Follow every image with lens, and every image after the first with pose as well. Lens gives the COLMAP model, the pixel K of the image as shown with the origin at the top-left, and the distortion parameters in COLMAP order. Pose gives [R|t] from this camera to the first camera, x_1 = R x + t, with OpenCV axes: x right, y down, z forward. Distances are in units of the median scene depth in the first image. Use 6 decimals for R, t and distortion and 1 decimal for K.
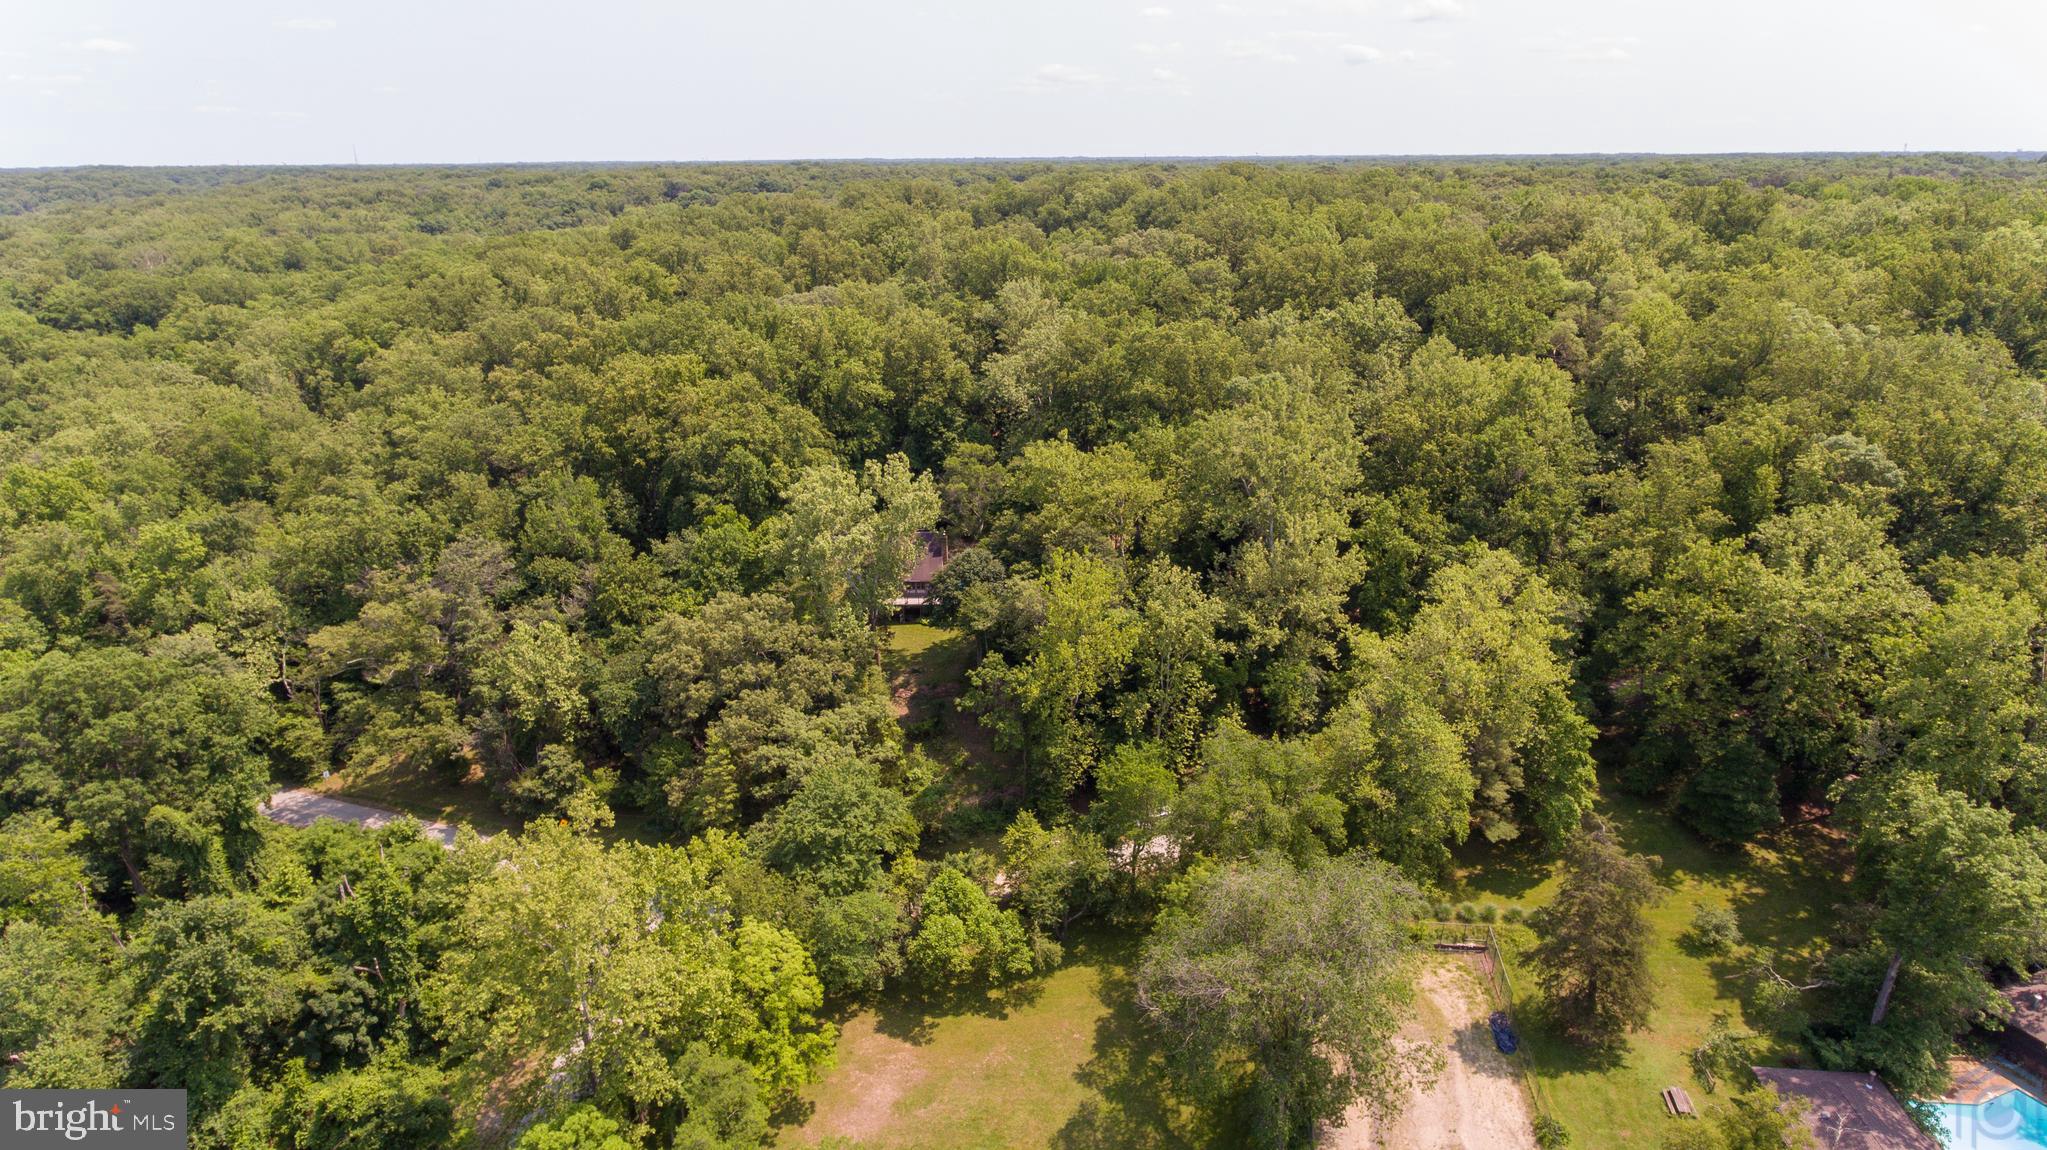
lens RADIAL K [[1204.1, 0, 1028.6], [0, 1204.1, 577.8], [0, 0, 1]] dist [0.003250, -0.005274]
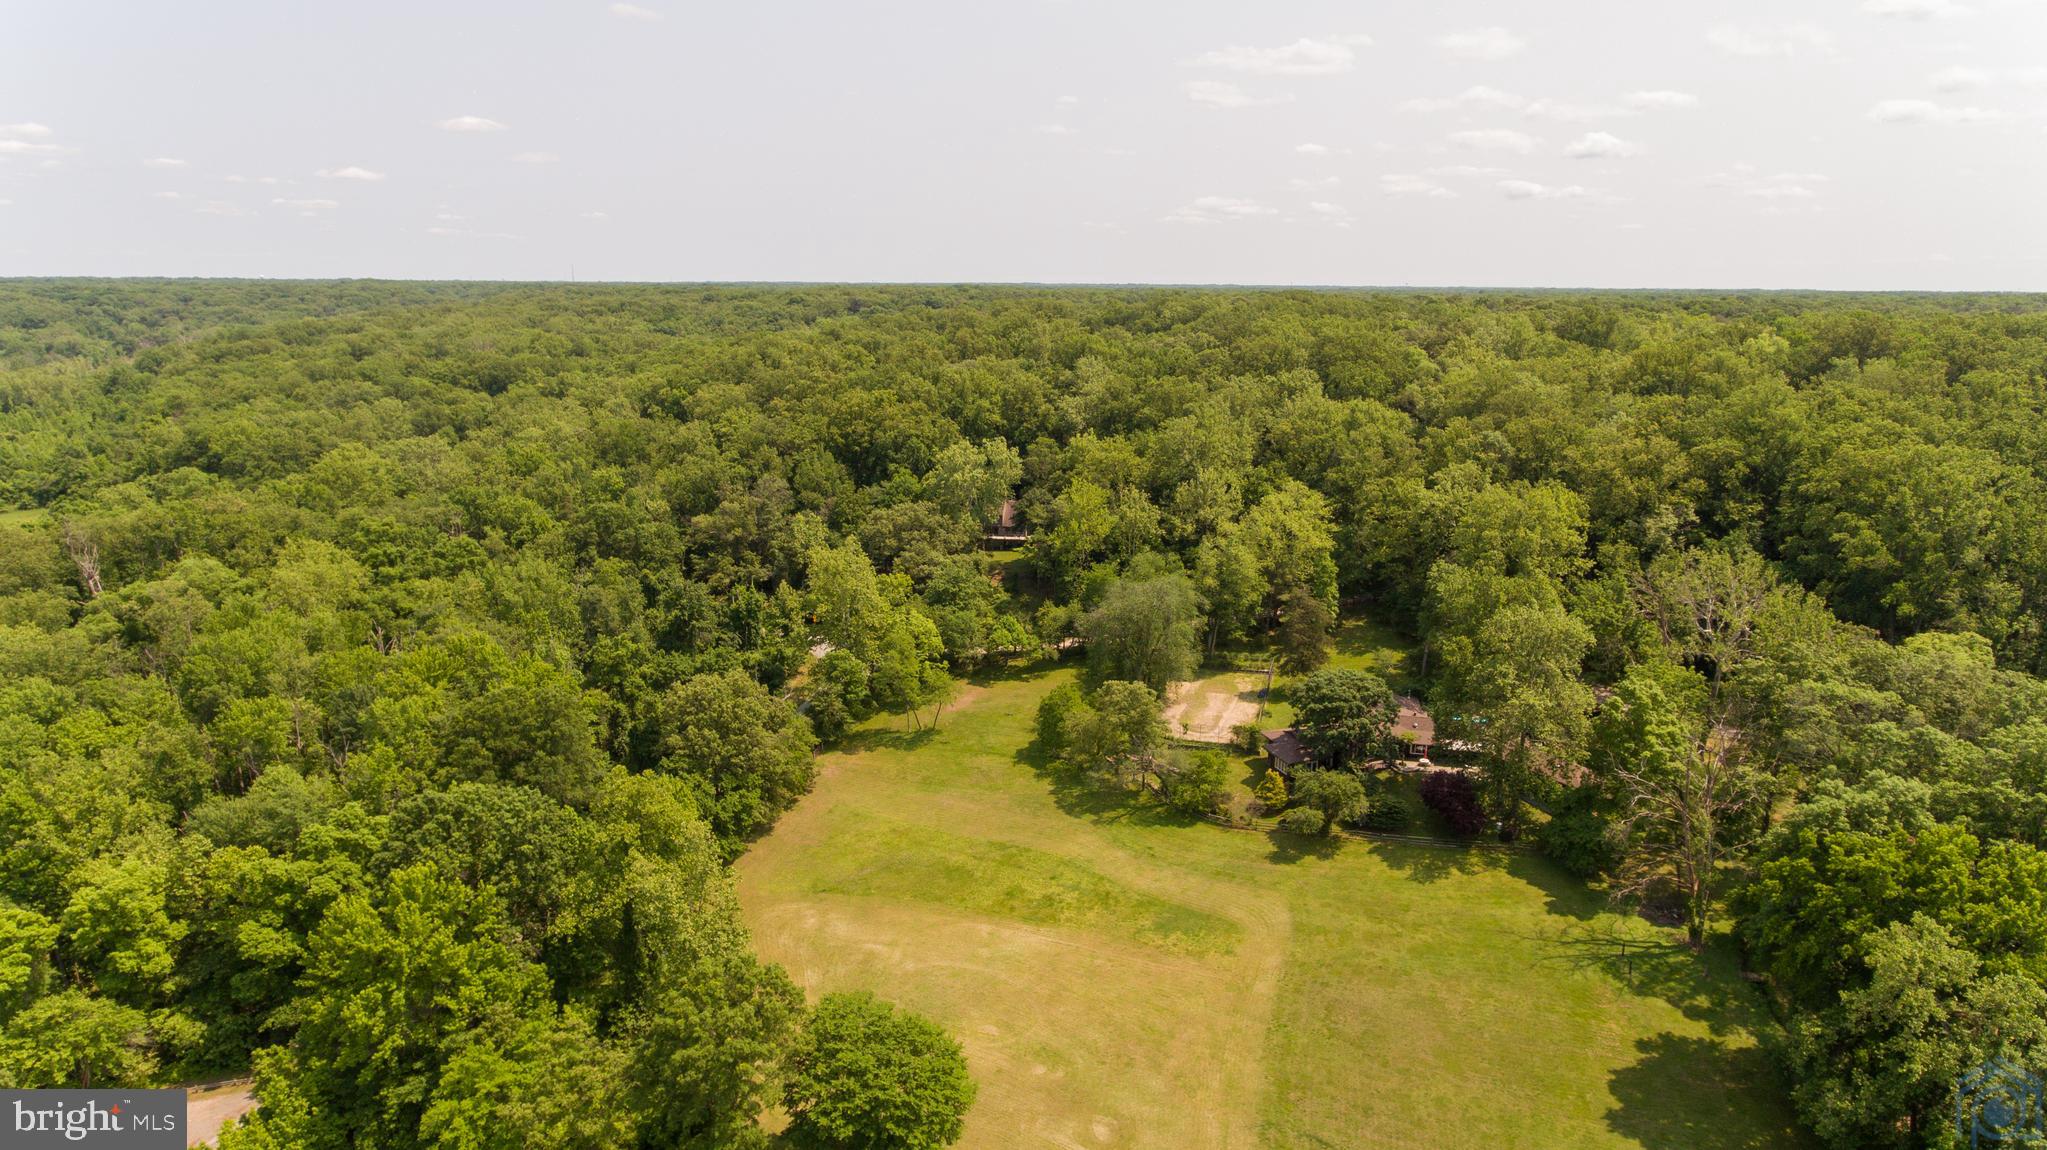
lens RADIAL K [[1204.1, 0, 1019.1], [0, 1204.1, 572.3], [0, 0, 1]] dist [0.003250, -0.005274]
pose [[0.991185, 0.045233, -0.124524, 0.140729], [-0.057458, 0.993683, -0.096398, 0.247062], [0.119377, 0.102703, 0.987523, -0.705866]]
